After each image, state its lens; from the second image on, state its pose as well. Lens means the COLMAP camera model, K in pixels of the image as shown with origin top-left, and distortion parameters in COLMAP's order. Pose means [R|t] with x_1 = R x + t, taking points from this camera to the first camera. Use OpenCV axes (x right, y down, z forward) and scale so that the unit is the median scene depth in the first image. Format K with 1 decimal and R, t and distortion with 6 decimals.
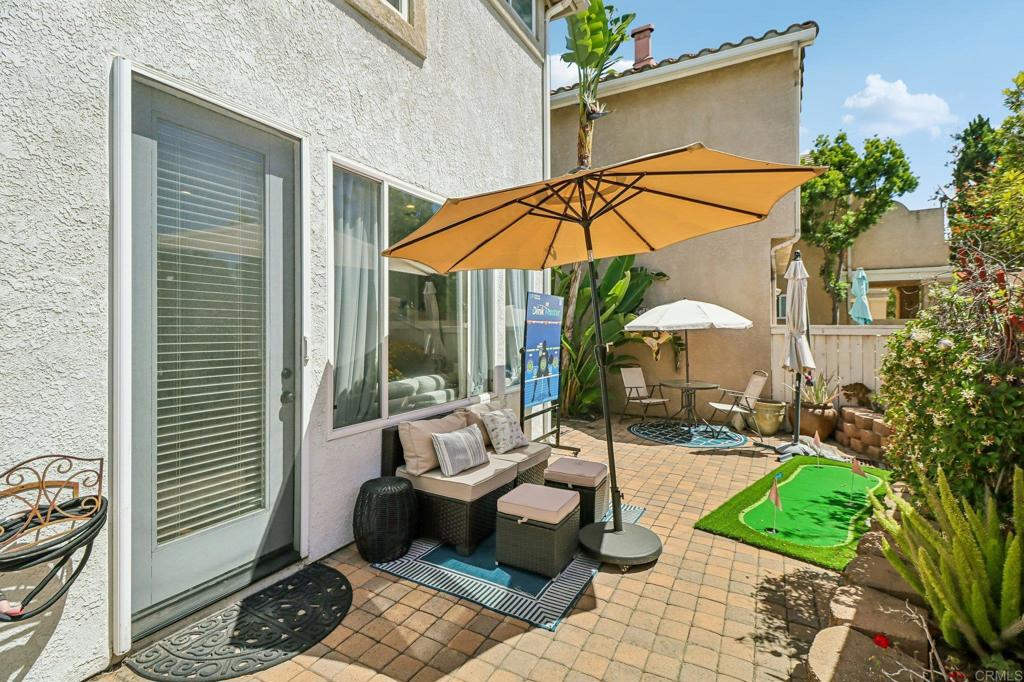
lens RADIAL K [[476.5, 0, 513.8], [0, 476.5, 326.9], [0, 0, 1]] dist [0.017741, -0.000192]
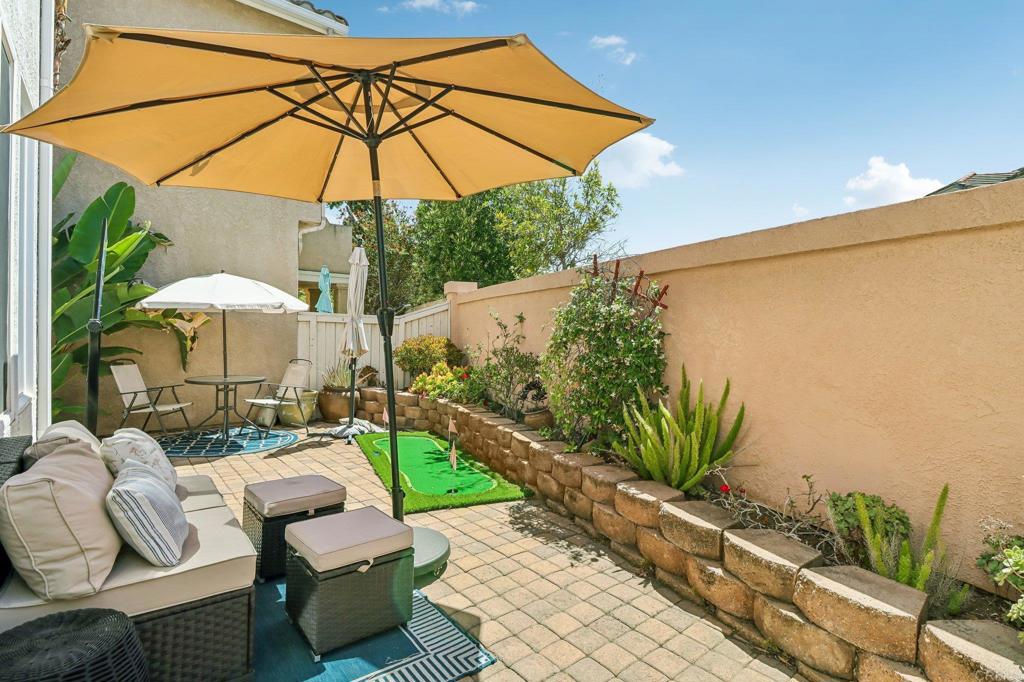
lens RADIAL K [[496.6, 0, 511.5], [0, 496.6, 352.4], [0, 0, 1]] dist [-0.002570, -0.000231]
pose [[0.381238, -0.028131, 0.924049, -0.442838], [-0.013978, 0.999247, 0.036187, 0.075096], [-0.924371, -0.026713, 0.380558, 0.482297]]
